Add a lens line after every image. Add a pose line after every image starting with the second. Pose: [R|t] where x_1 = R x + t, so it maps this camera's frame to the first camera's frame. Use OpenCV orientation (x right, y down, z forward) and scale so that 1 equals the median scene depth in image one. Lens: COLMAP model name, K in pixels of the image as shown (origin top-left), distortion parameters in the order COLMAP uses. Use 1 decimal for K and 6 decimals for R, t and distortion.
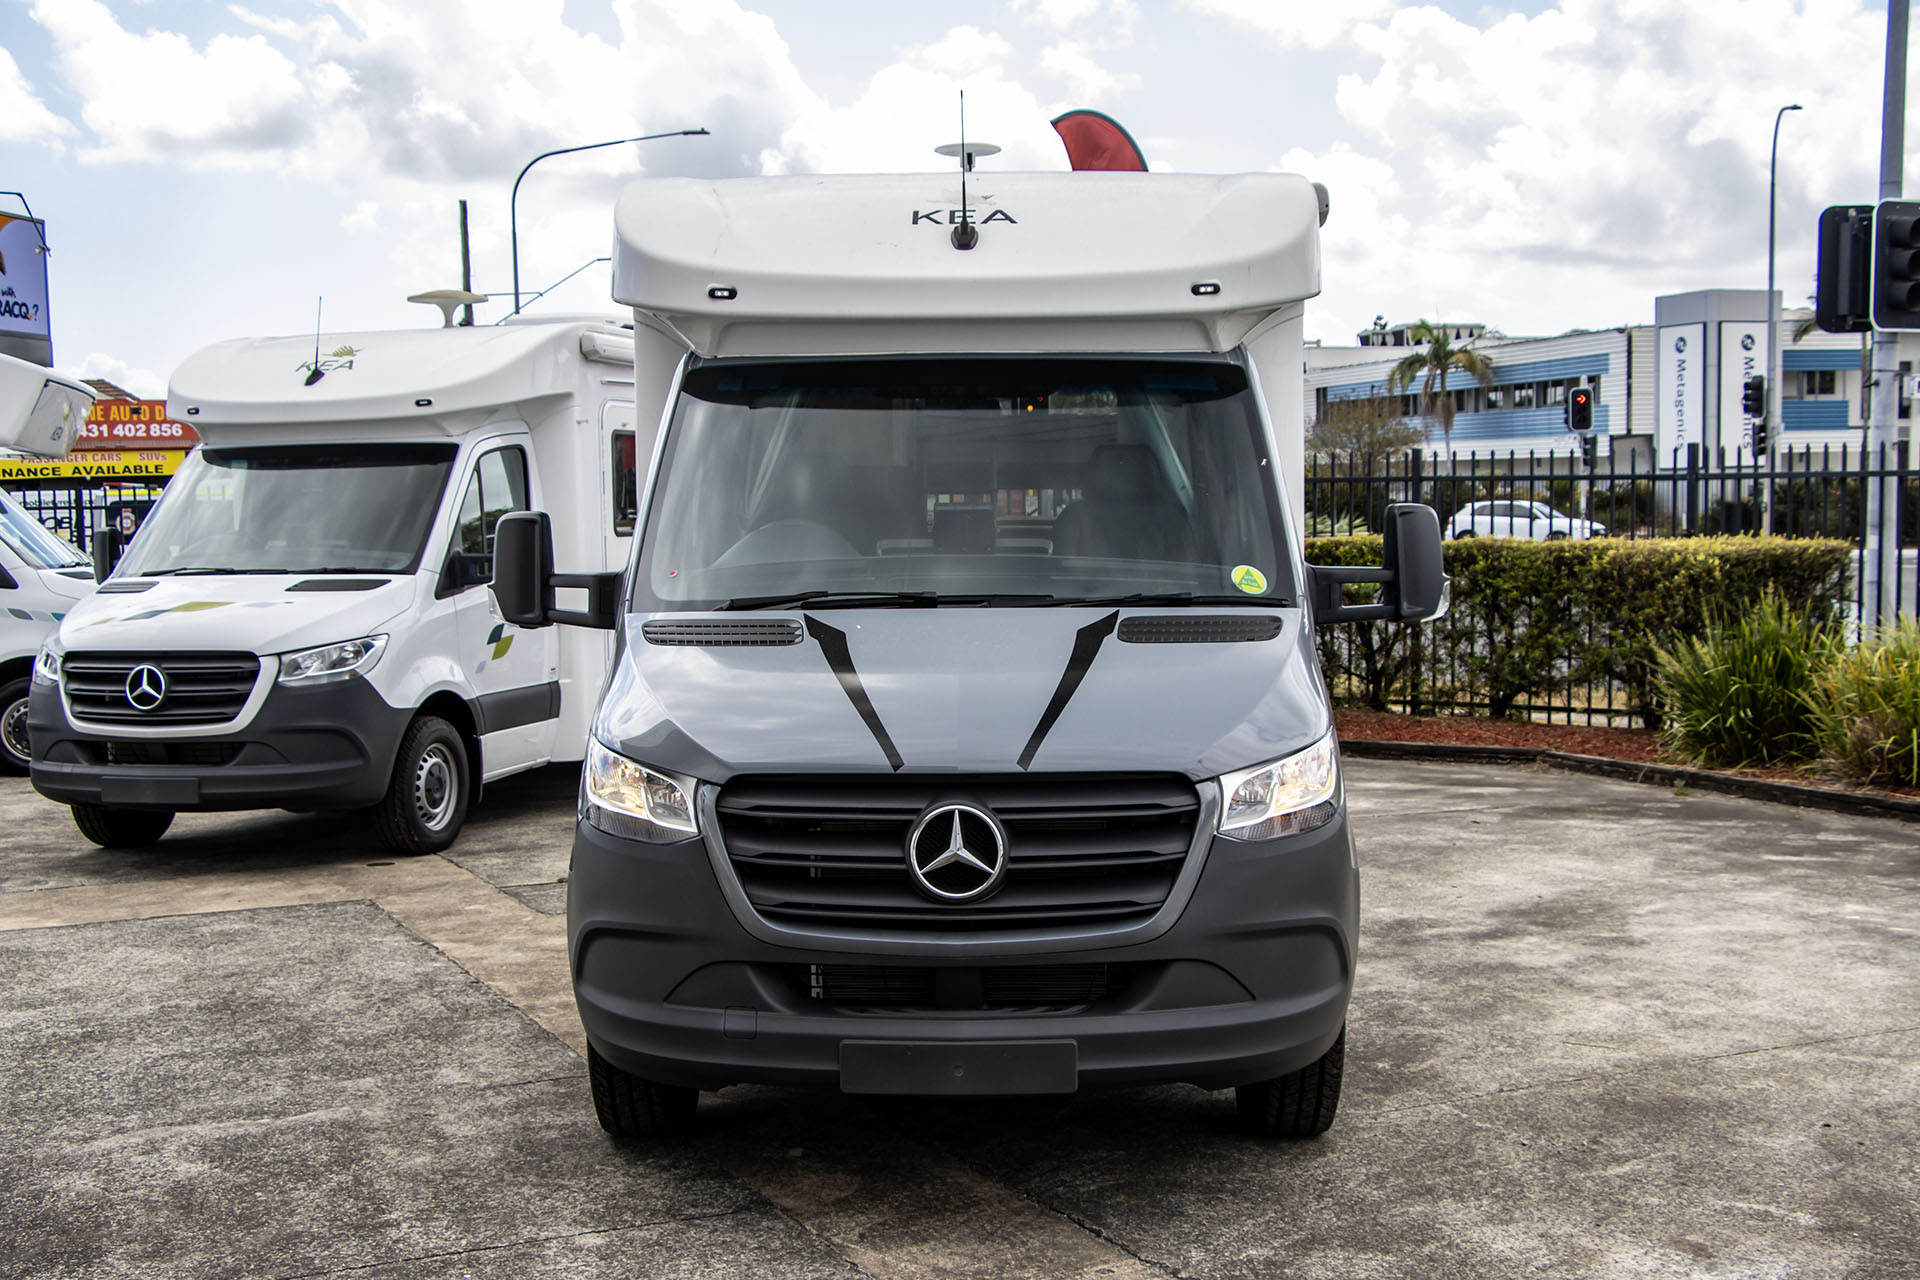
lens RADIAL K [[2158.3, 0, 968.6], [0, 2158.3, 642.5], [0, 0, 1]] dist [-0.016399, 0.000000]
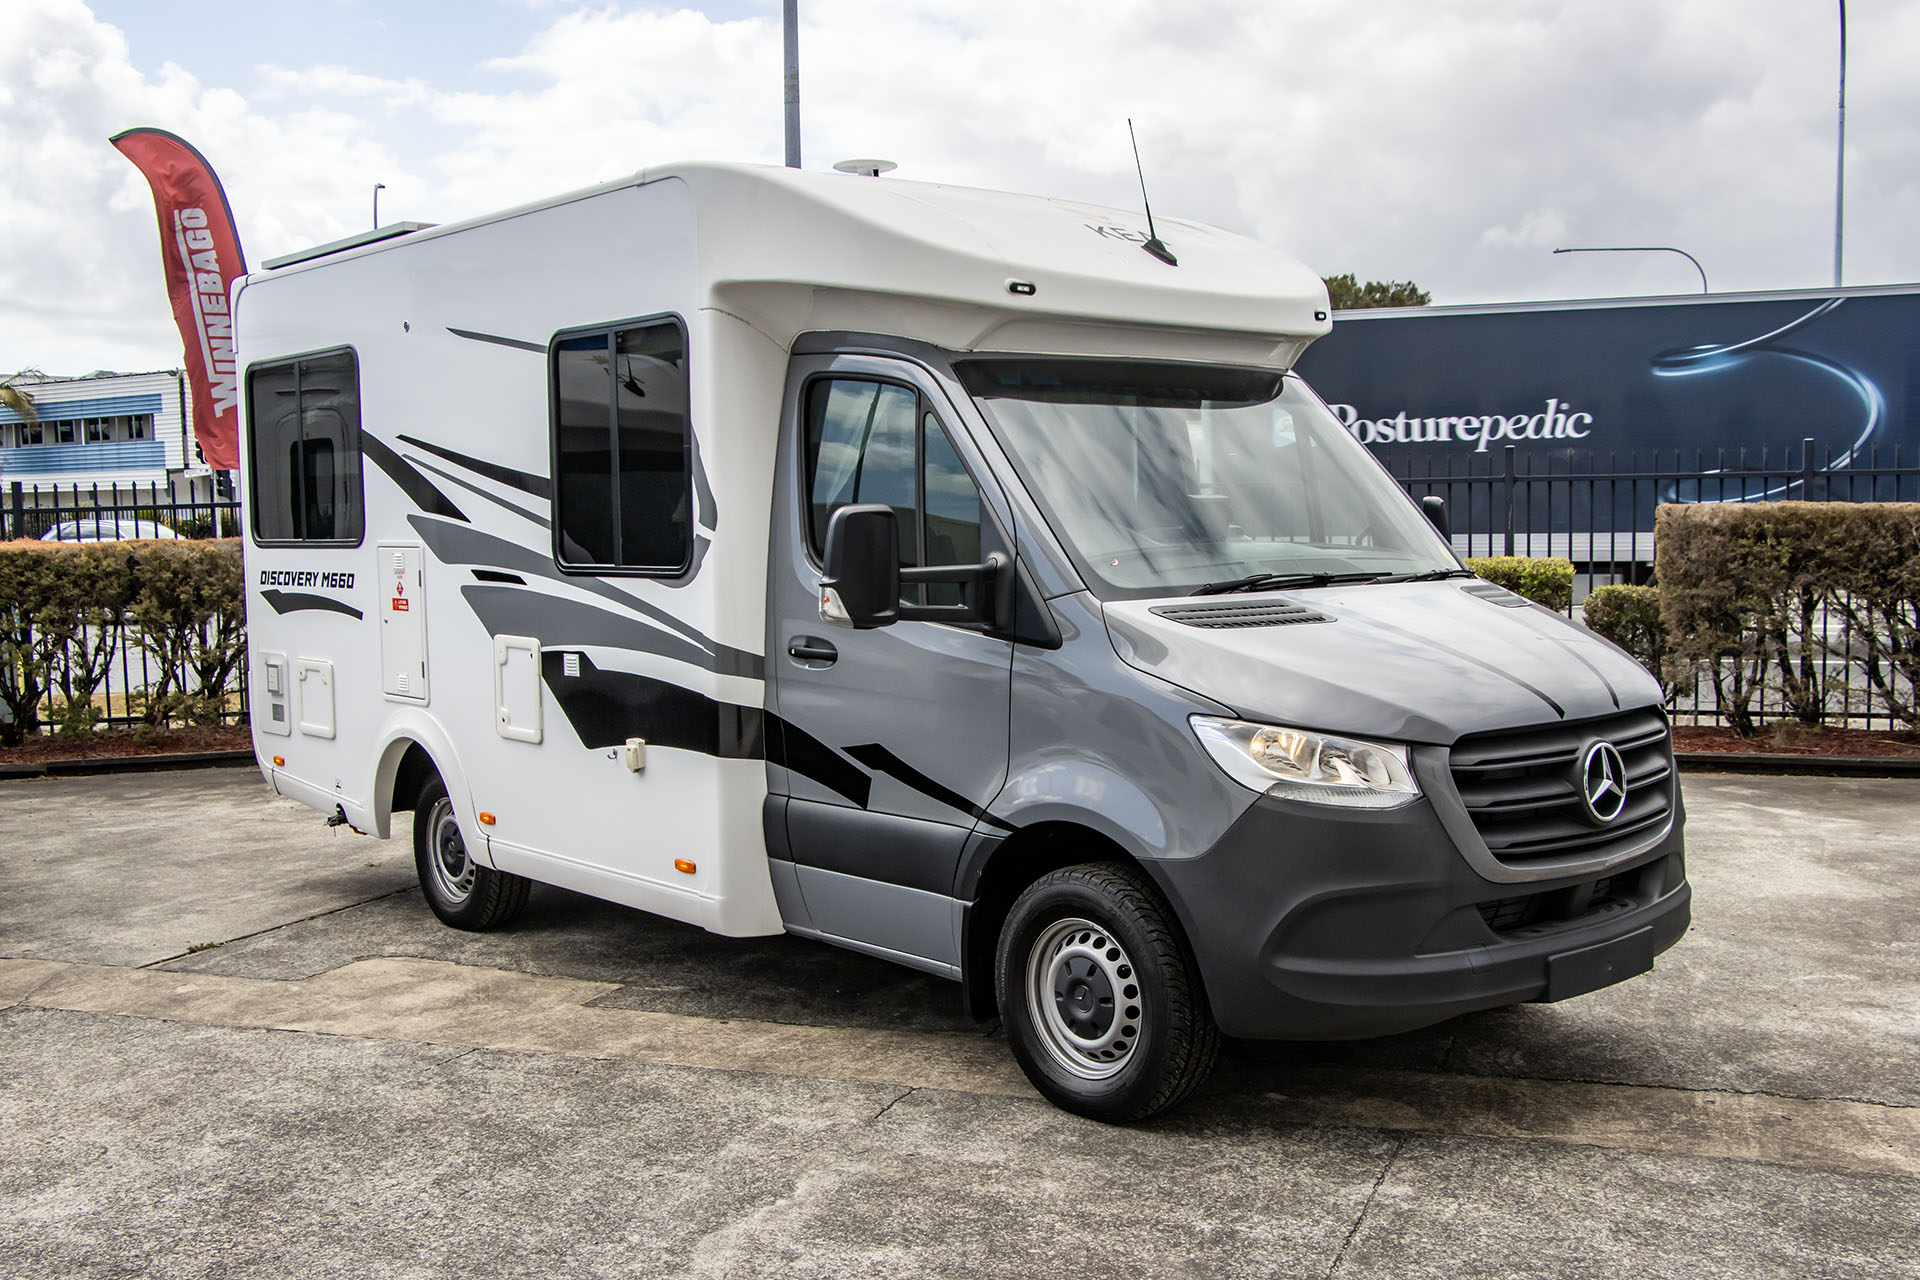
lens RADIAL K [[1930.2, 0, 967.4], [0, 1930.2, 634.6], [0, 0, 1]] dist [-0.061769, 0.000000]
pose [[0.741461, -0.047943, 0.669281, -0.779445], [0.055564, 0.998405, 0.009963, -0.010863], [-0.668692, 0.029800, 0.742943, 0.364913]]
